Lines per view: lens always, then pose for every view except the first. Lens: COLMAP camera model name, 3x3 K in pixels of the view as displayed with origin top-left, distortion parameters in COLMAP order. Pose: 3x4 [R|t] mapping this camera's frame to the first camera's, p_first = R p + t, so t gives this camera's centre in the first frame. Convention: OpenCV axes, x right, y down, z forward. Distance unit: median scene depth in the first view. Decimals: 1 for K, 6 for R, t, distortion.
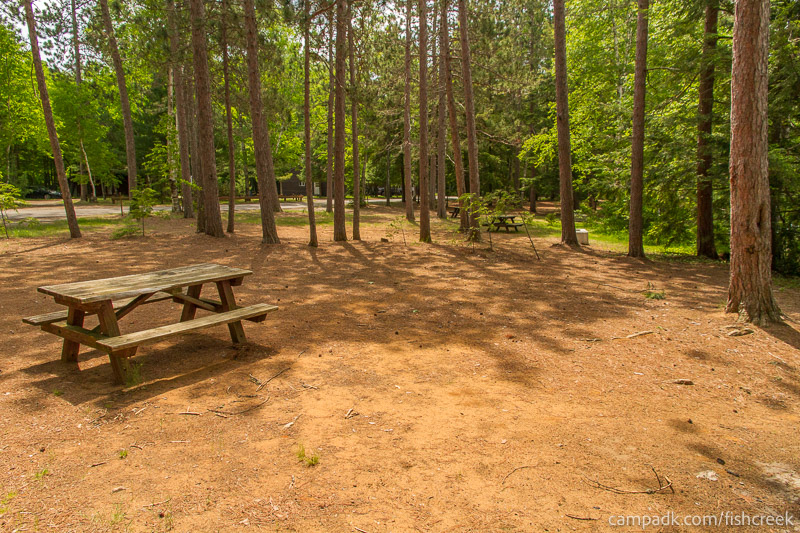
lens RADIAL K [[538.3, 0, 401.5], [0, 538.3, 268.5], [0, 0, 1]] dist [-0.008706, 0.001833]
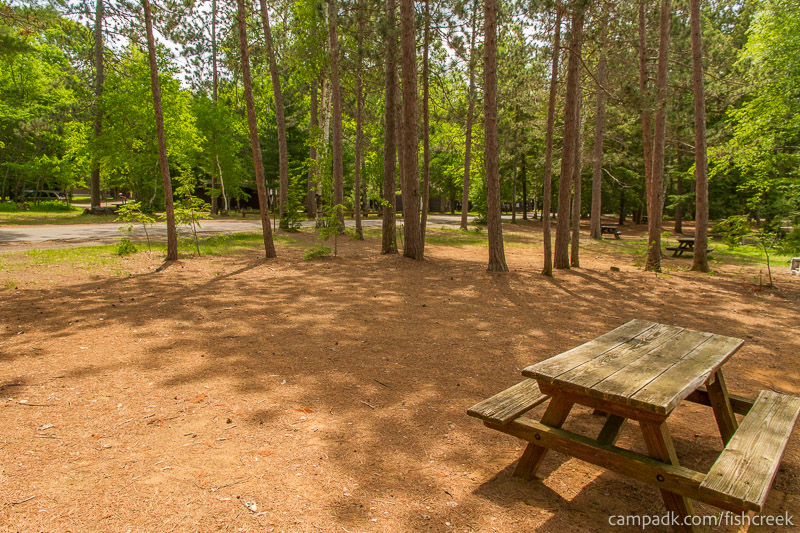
lens RADIAL K [[538.3, 0, 401.5], [0, 538.3, 268.5], [0, 0, 1]] dist [-0.008706, 0.001833]
pose [[0.989383, 0.028647, -0.142477, -0.338333], [-0.032759, 0.999109, -0.026600, -0.027672], [0.141588, 0.030985, 0.989441, 0.163738]]
